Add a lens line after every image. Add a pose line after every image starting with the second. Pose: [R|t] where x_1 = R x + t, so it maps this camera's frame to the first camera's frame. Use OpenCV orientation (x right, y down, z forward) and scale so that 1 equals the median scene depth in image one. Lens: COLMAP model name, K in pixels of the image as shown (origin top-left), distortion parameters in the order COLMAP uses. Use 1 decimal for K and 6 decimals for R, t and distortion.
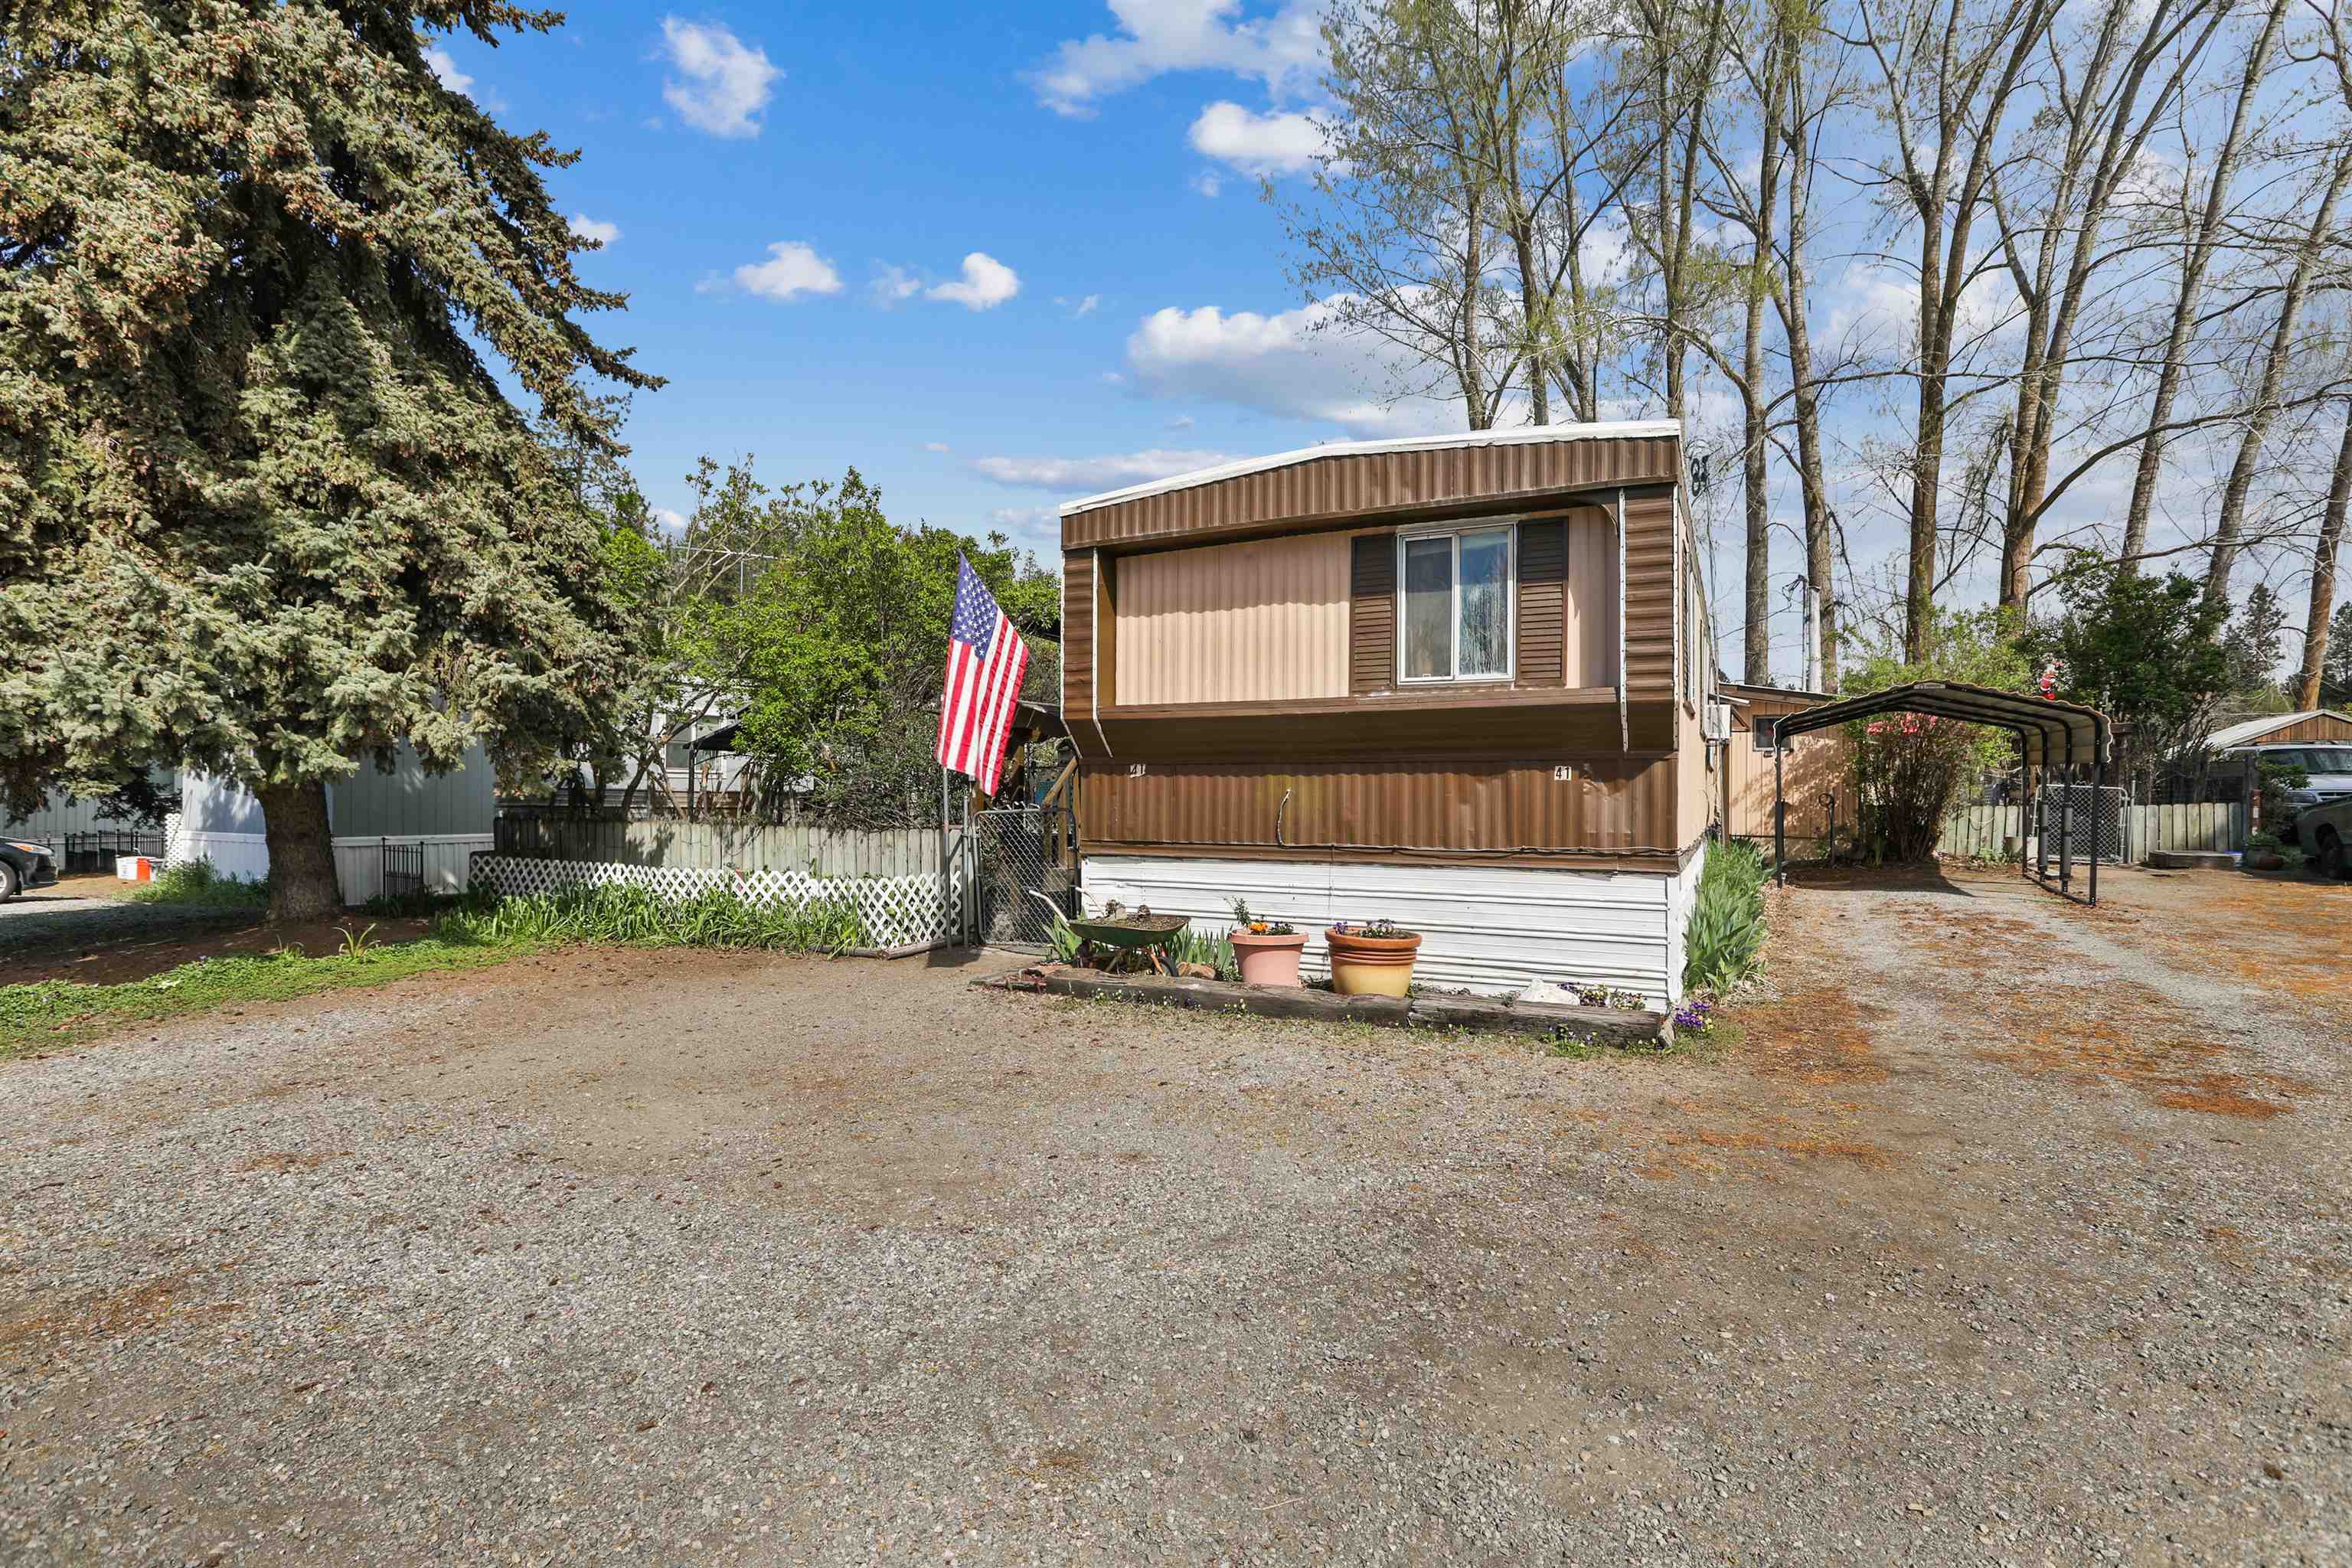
lens RADIAL K [[1107.4, 0, 1174.1], [0, 1107.4, 704.0], [0, 0, 1]] dist [-0.047811, 0.026651]
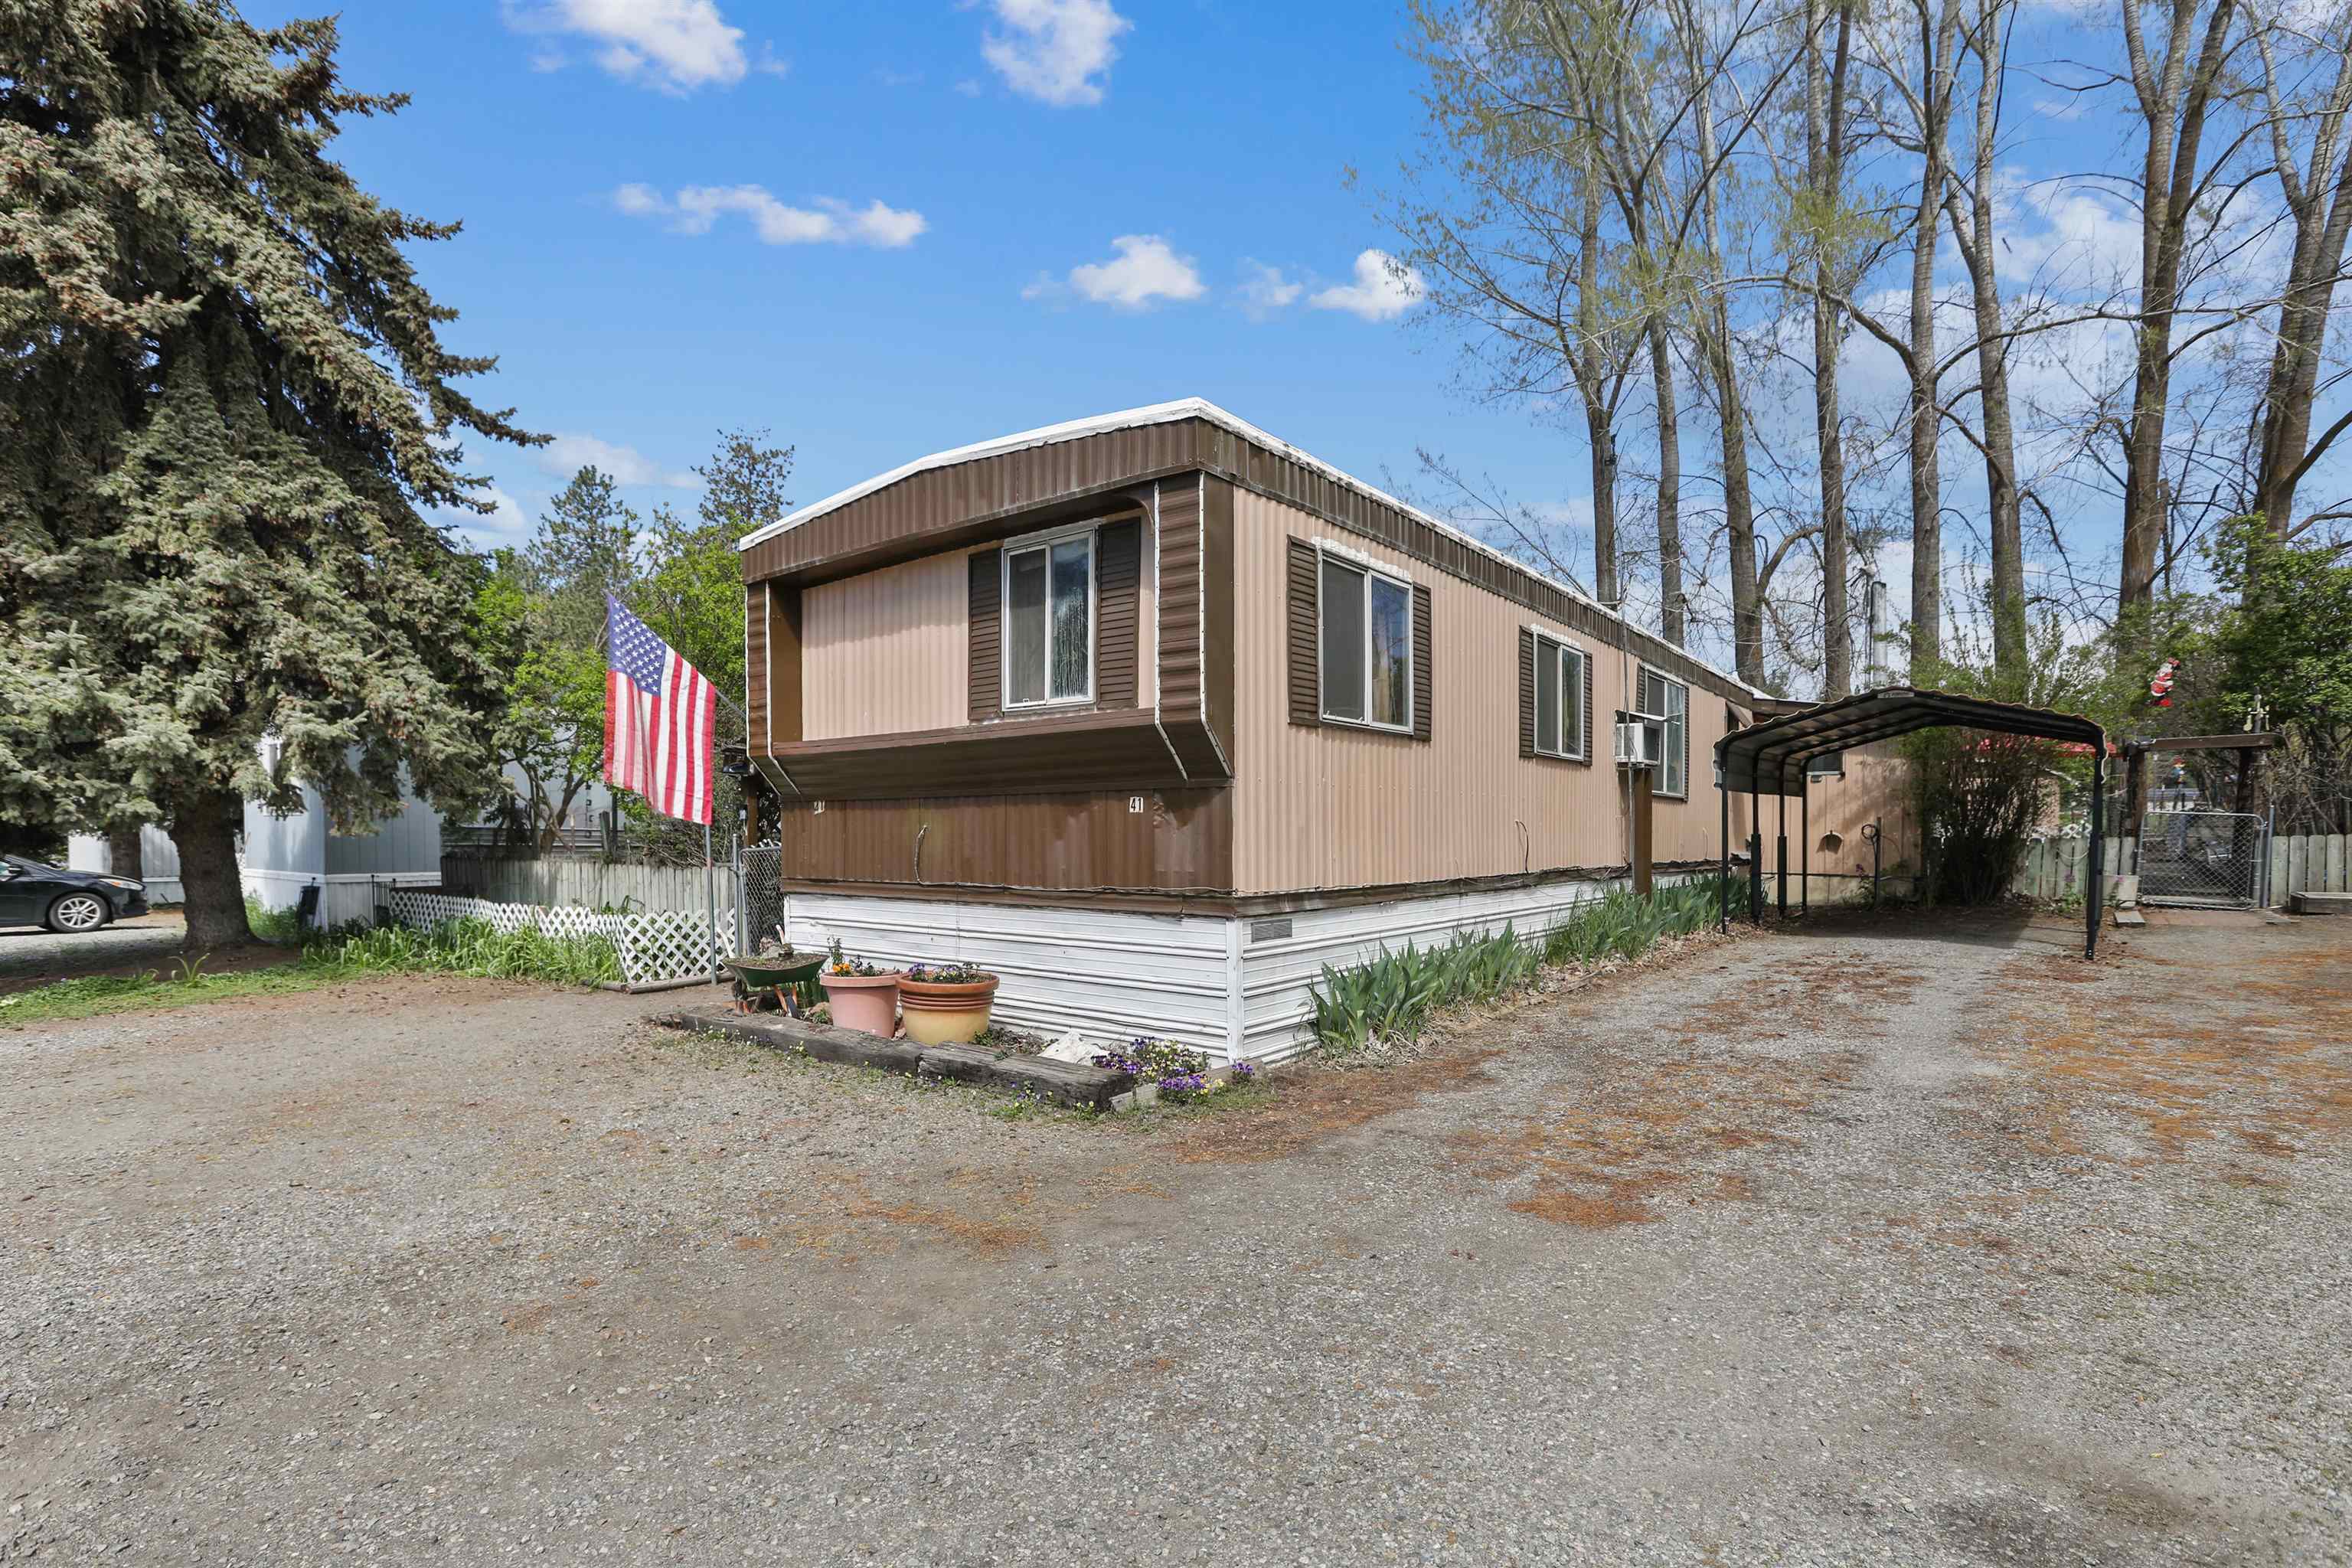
lens RADIAL K [[1146.7, 0, 1175.8], [0, 1146.7, 769.9], [0, 0, 1]] dist [-0.047583, 0.022509]
pose [[0.981370, -0.016734, -0.191398, 0.487716], [0.021959, 0.999441, 0.025216, 0.010186], [0.190869, -0.028949, 0.981189, 0.078393]]
